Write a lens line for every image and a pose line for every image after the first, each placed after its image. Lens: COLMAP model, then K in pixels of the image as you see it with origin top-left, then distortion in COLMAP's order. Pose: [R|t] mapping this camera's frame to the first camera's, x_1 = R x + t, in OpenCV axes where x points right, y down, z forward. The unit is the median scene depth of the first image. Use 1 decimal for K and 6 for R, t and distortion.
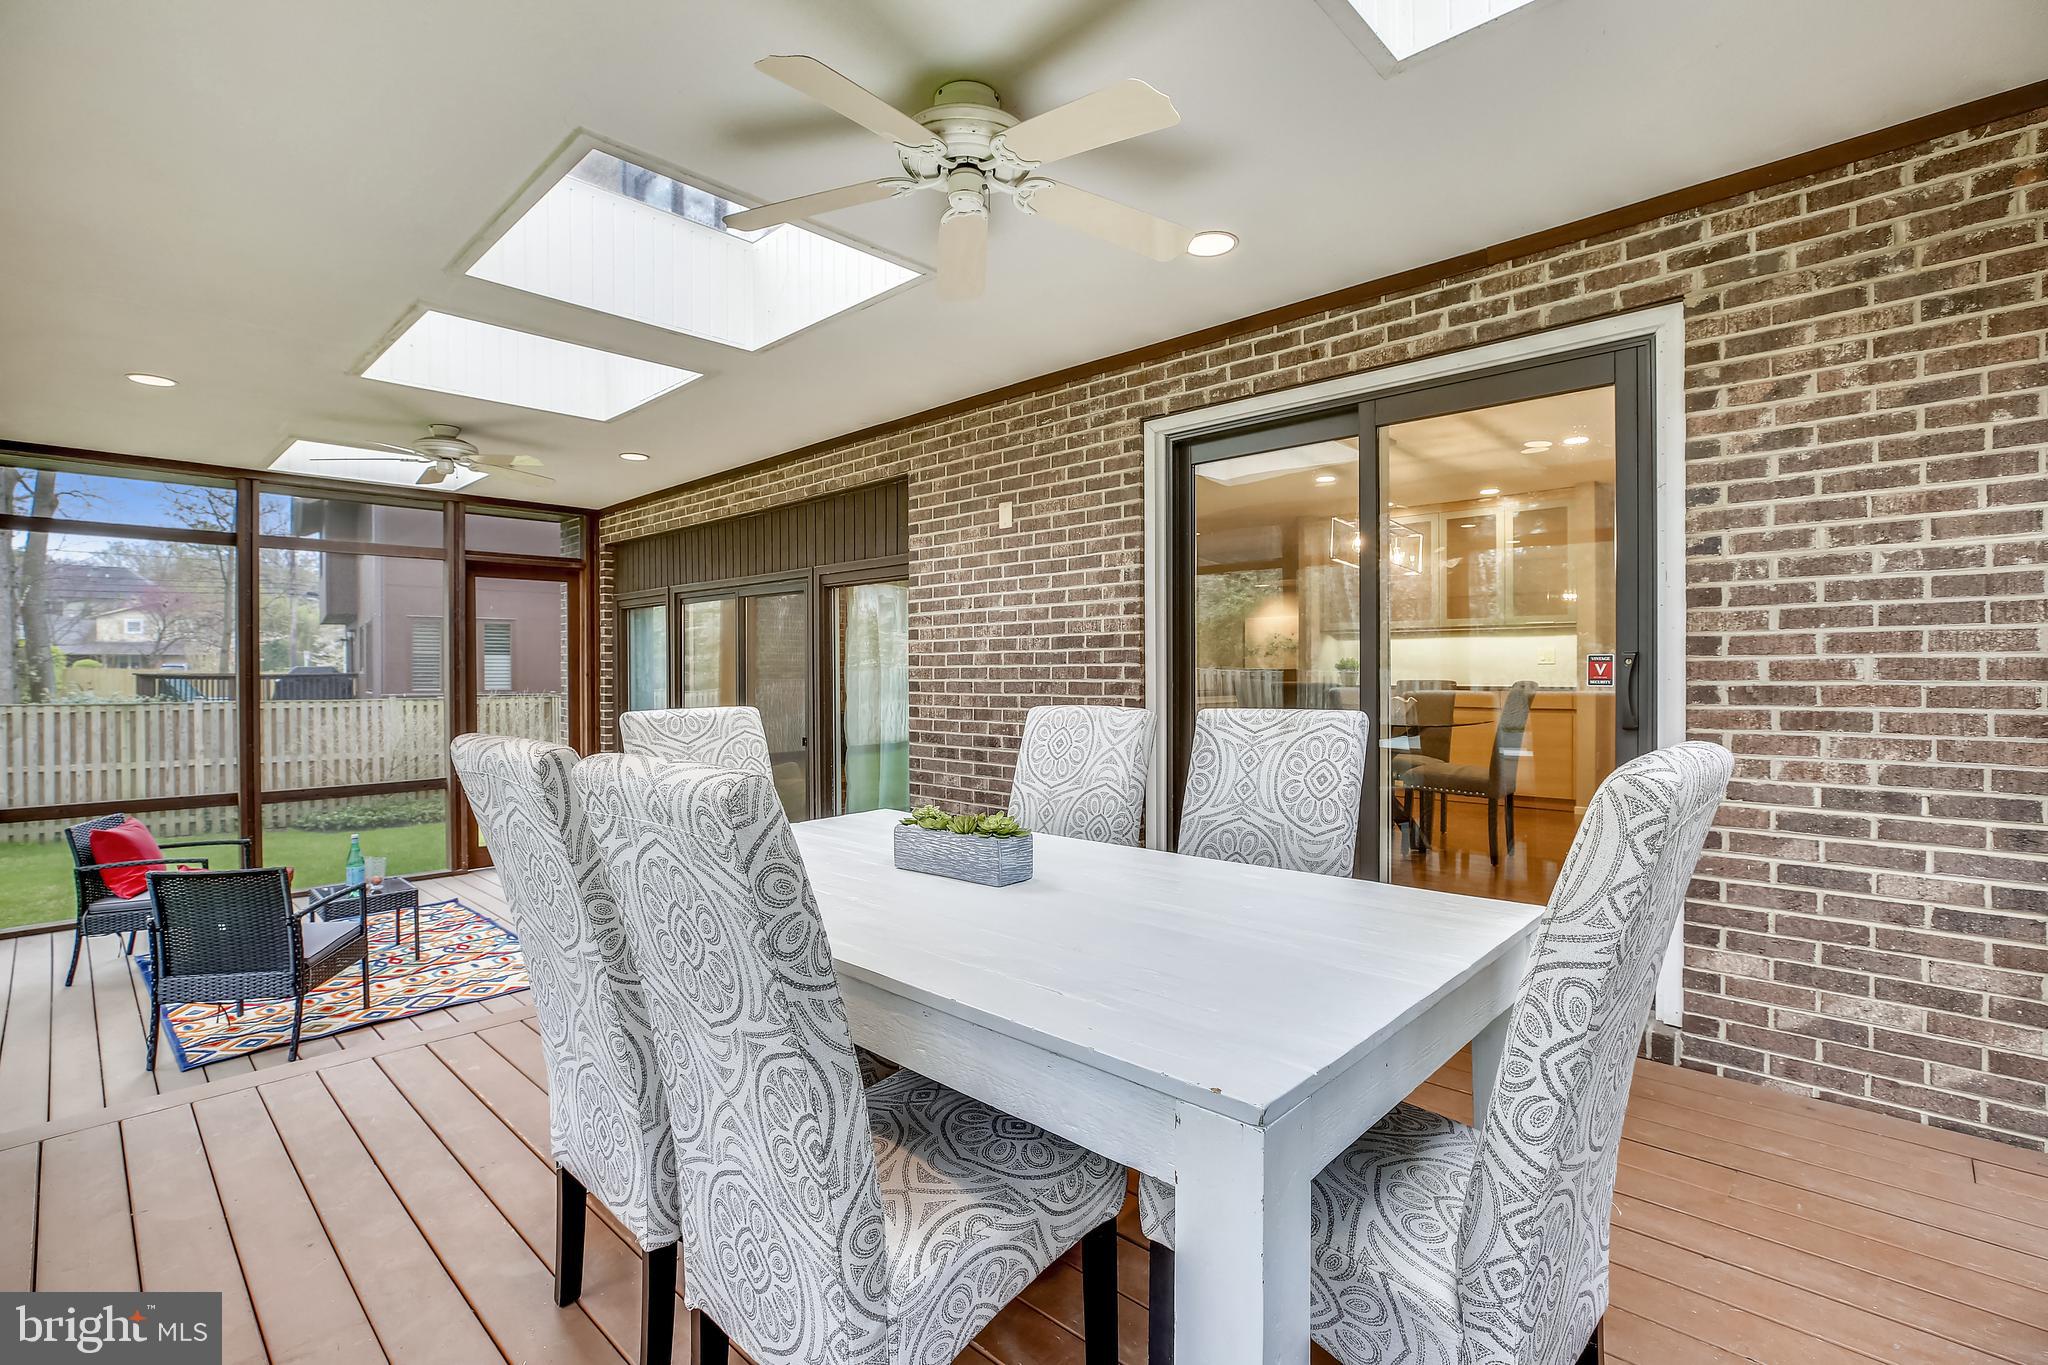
lens RADIAL K [[942.2, 0, 1022.9], [0, 942.2, 674.5], [0, 0, 1]] dist [-0.021290, 0.005515]
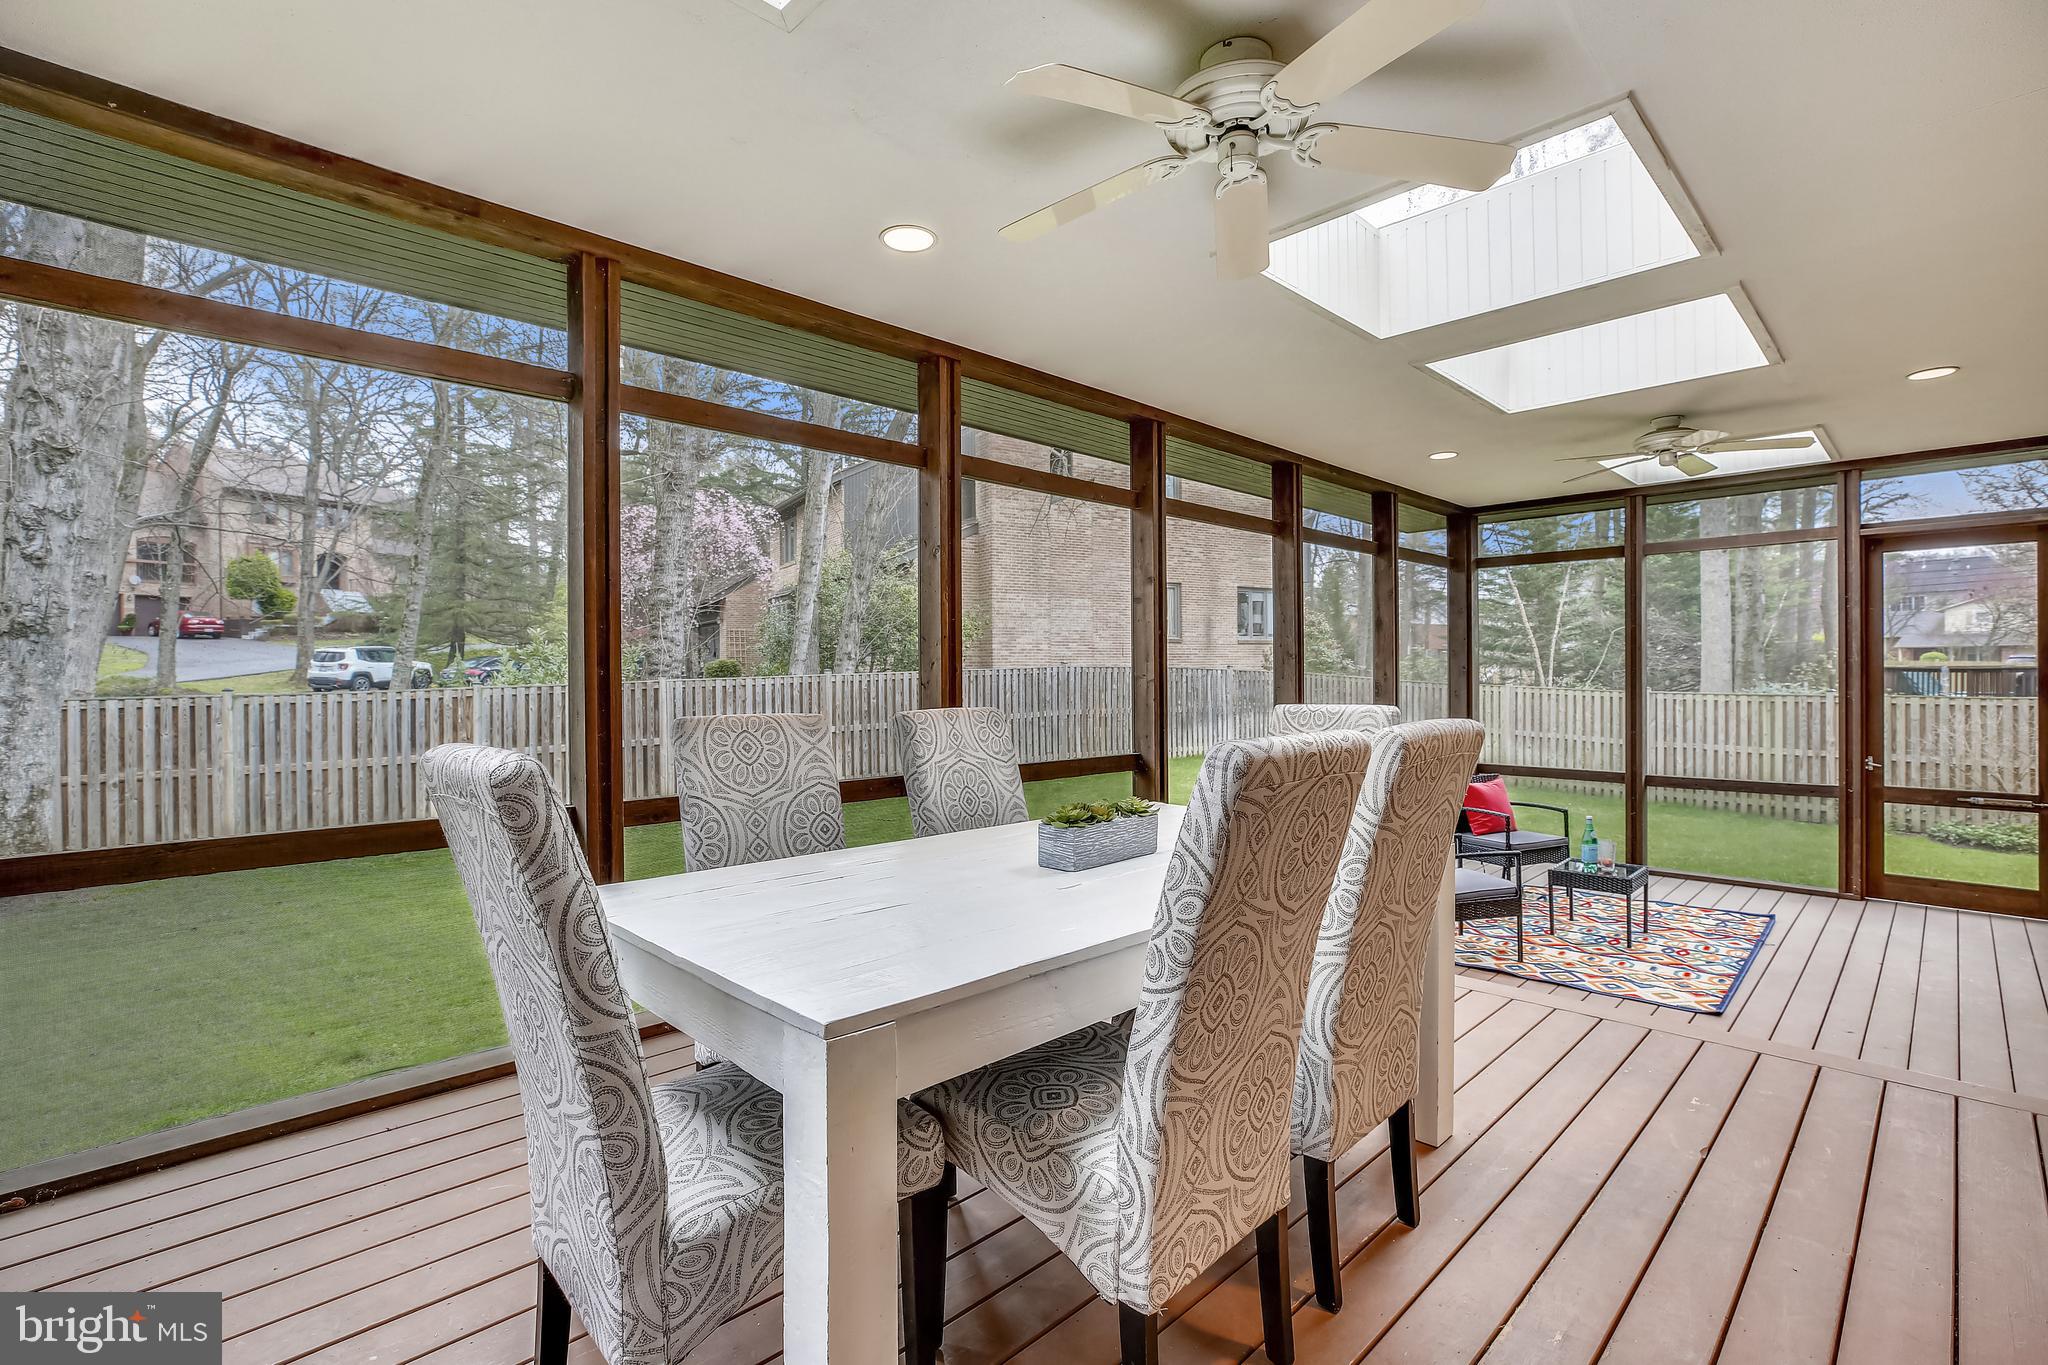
lens RADIAL K [[942.2, 0, 1030.9], [0, 942.2, 675.0], [0, 0, 1]] dist [-0.021290, 0.005515]
pose [[-0.018688, 0.007021, -0.999801, 0.162227], [0.002478, 0.999973, 0.006976, -0.001387], [0.999822, -0.002347, -0.018705, 0.150627]]
